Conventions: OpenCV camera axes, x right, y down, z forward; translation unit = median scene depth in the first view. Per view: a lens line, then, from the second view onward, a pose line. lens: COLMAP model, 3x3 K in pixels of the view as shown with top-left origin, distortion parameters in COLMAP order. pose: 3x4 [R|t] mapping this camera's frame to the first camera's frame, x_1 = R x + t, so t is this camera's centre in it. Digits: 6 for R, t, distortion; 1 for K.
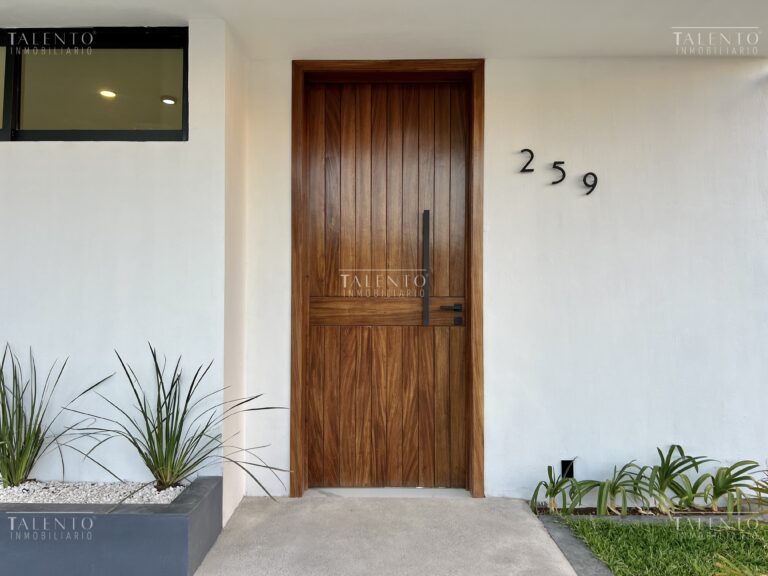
lens RADIAL K [[567.3, 0, 380.0], [0, 567.3, 289.1], [0, 0, 1]] dist [0.007656, 0.001336]
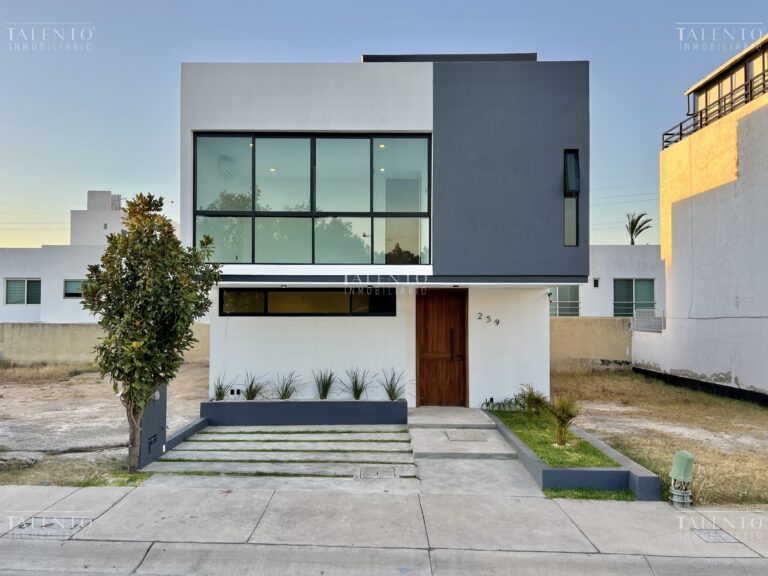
lens RADIAL K [[567.3, 0, 380.0], [0, 567.3, 289.1], [0, 0, 1]] dist [0.007656, 0.001336]
pose [[0.999988, -0.001833, 0.004506, -0.404251], [0.001924, 0.999790, -0.020391, -0.326125], [-0.004468, 0.020400, 0.999782, -2.665731]]
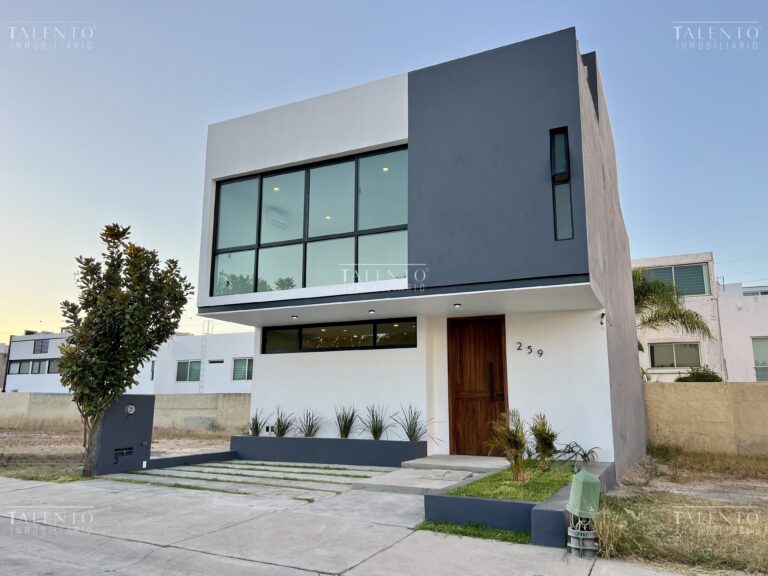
lens RADIAL K [[567.3, 0, 380.0], [0, 567.3, 289.1], [0, 0, 1]] dist [0.007656, 0.001336]
pose [[0.906925, -0.079750, -0.413675, 0.878541], [0.002996, 0.983116, -0.182959, 0.033304], [0.421281, 0.164691, 0.891851, -2.152297]]
